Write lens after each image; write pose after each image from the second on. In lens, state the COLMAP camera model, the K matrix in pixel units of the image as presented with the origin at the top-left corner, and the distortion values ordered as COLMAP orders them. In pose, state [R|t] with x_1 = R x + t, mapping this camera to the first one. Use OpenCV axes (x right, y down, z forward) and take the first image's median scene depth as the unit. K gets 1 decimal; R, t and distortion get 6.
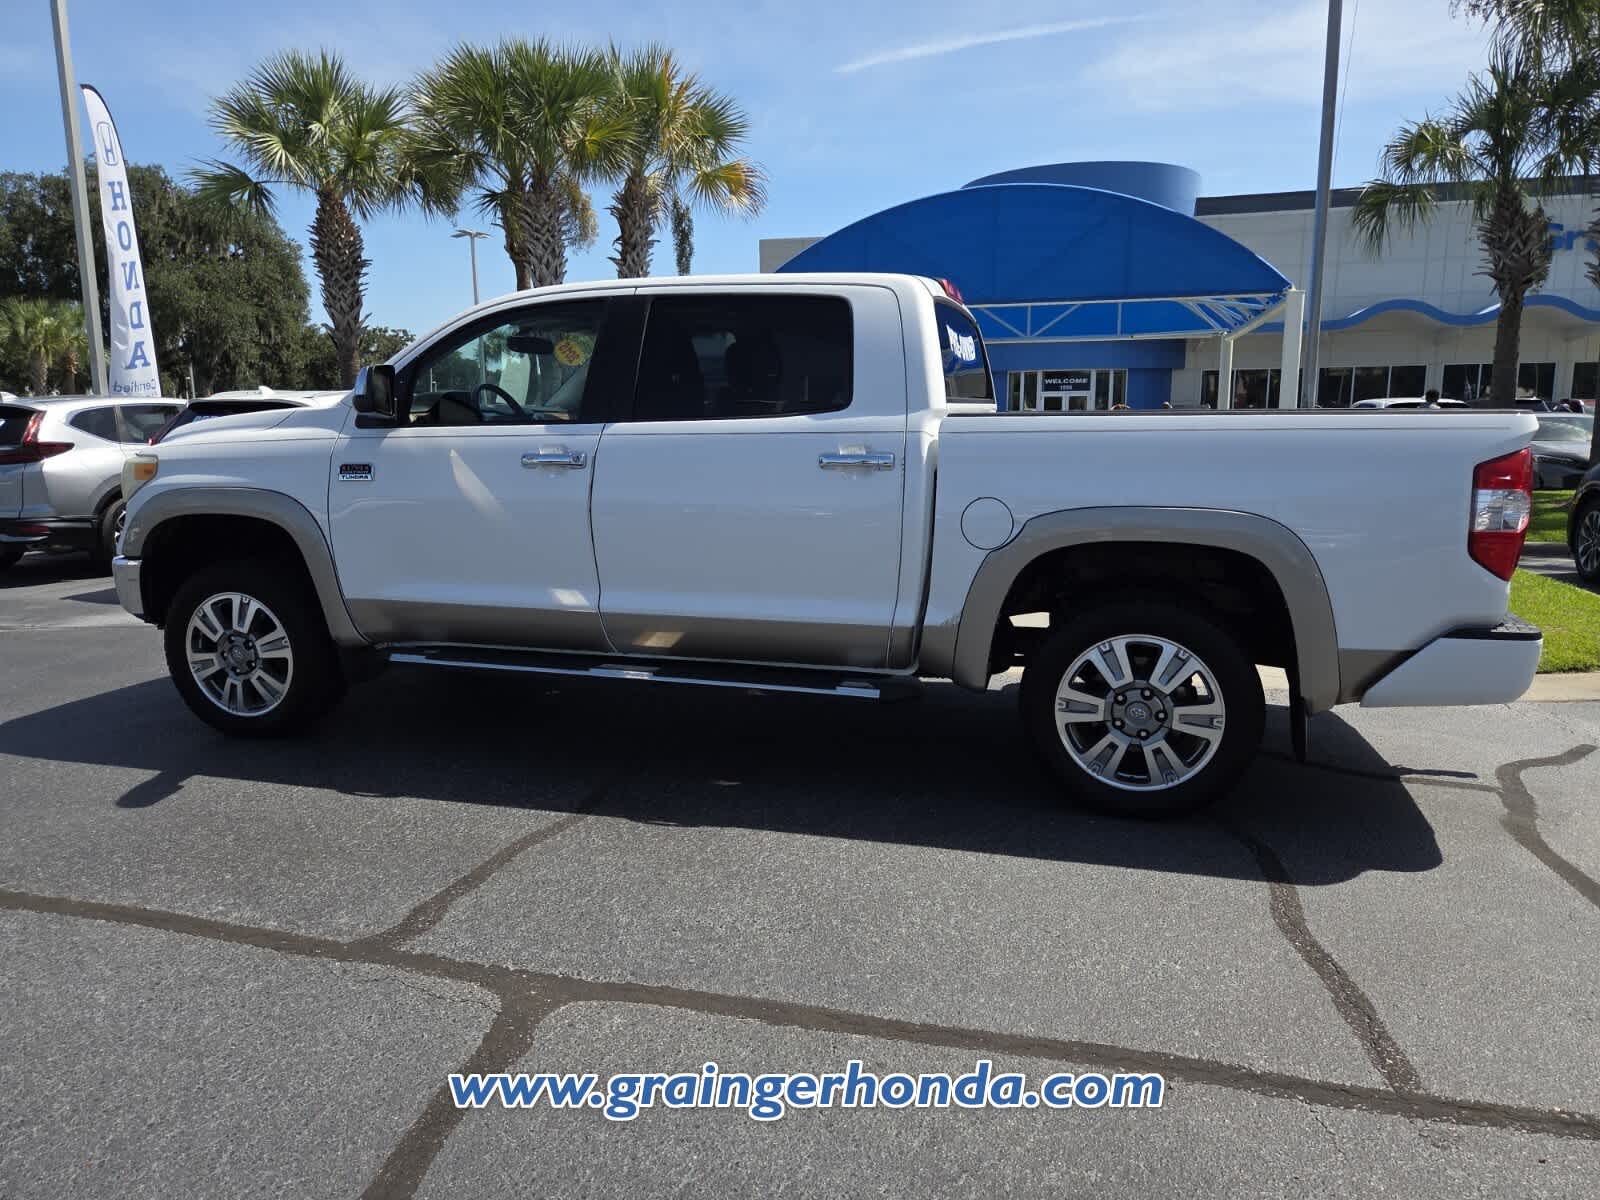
lens RADIAL K [[1056.7, 0, 801.8], [0, 1056.7, 585.0], [0, 0, 1]] dist [0.046634, -0.044343]
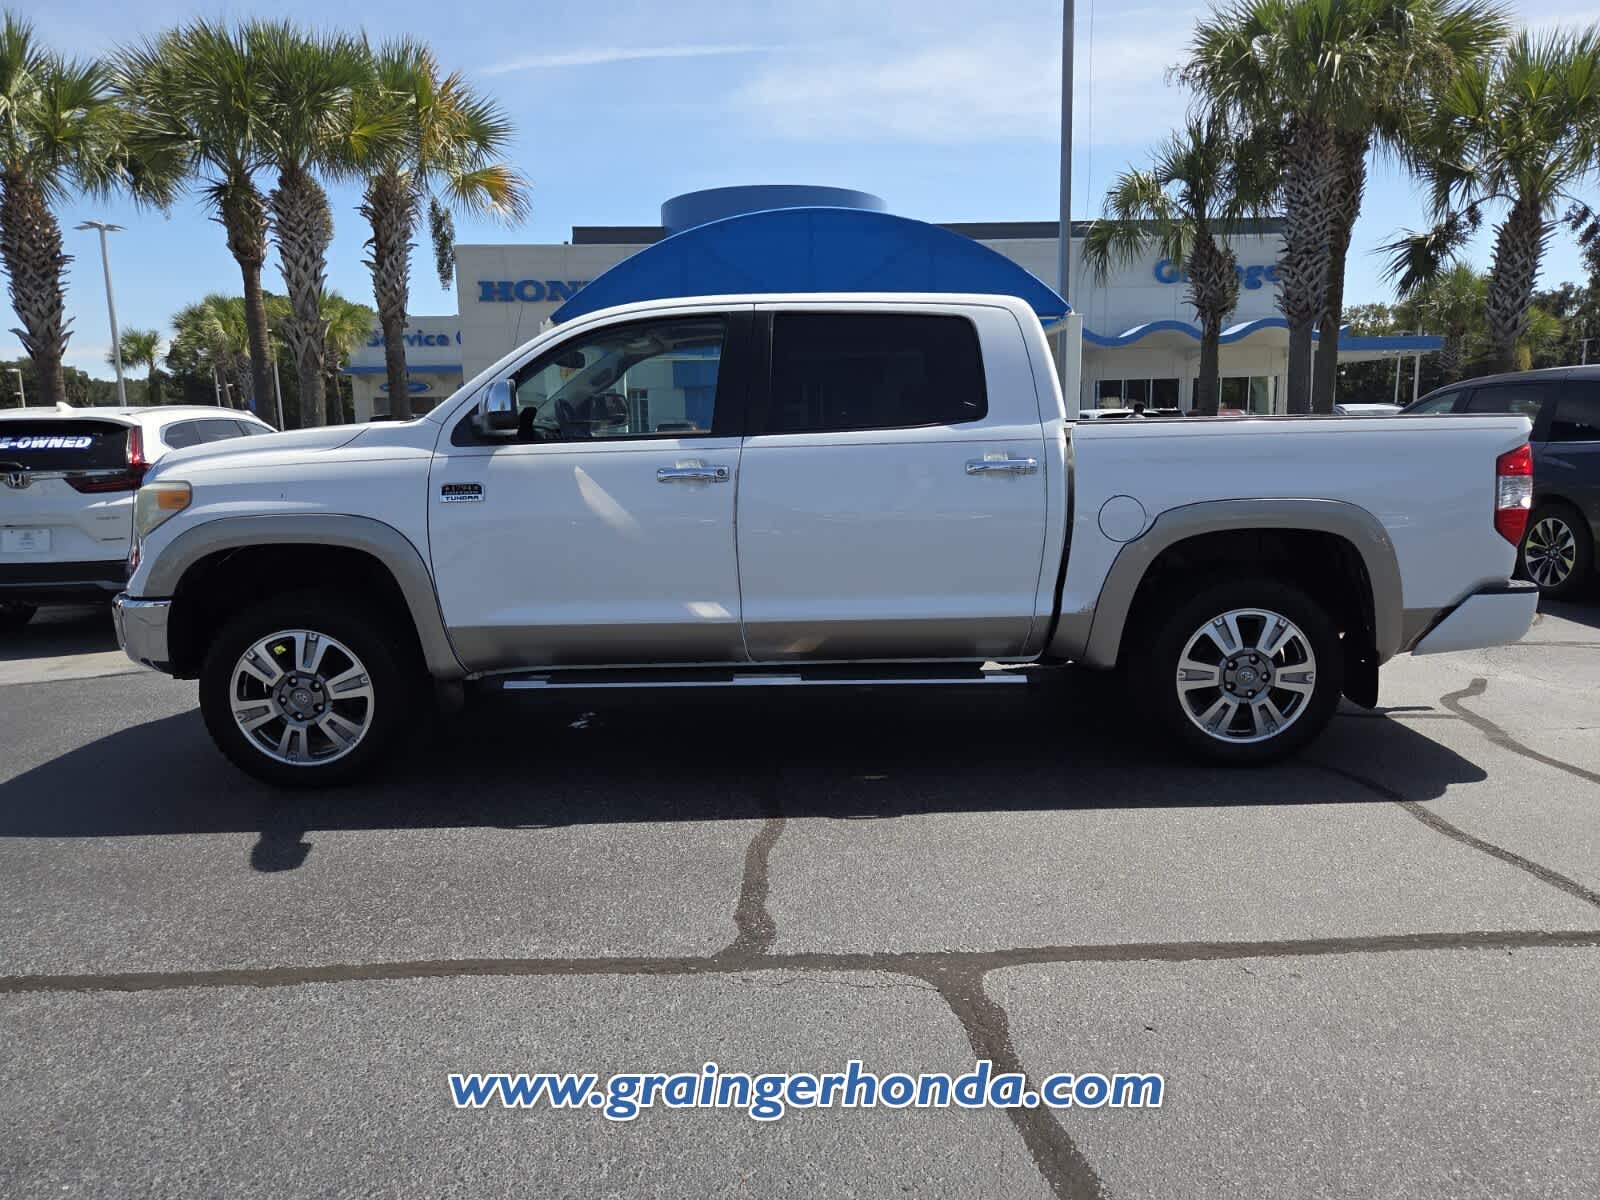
lens RADIAL K [[1064.1, 0, 773.3], [0, 1064.1, 596.3], [0, 0, 1]] dist [0.050342, -0.040964]
pose [[0.958282, -0.057759, 0.279929, -0.442765], [0.058419, 0.998274, 0.005991, -0.003762], [-0.279792, 0.010612, 0.960002, 0.010078]]
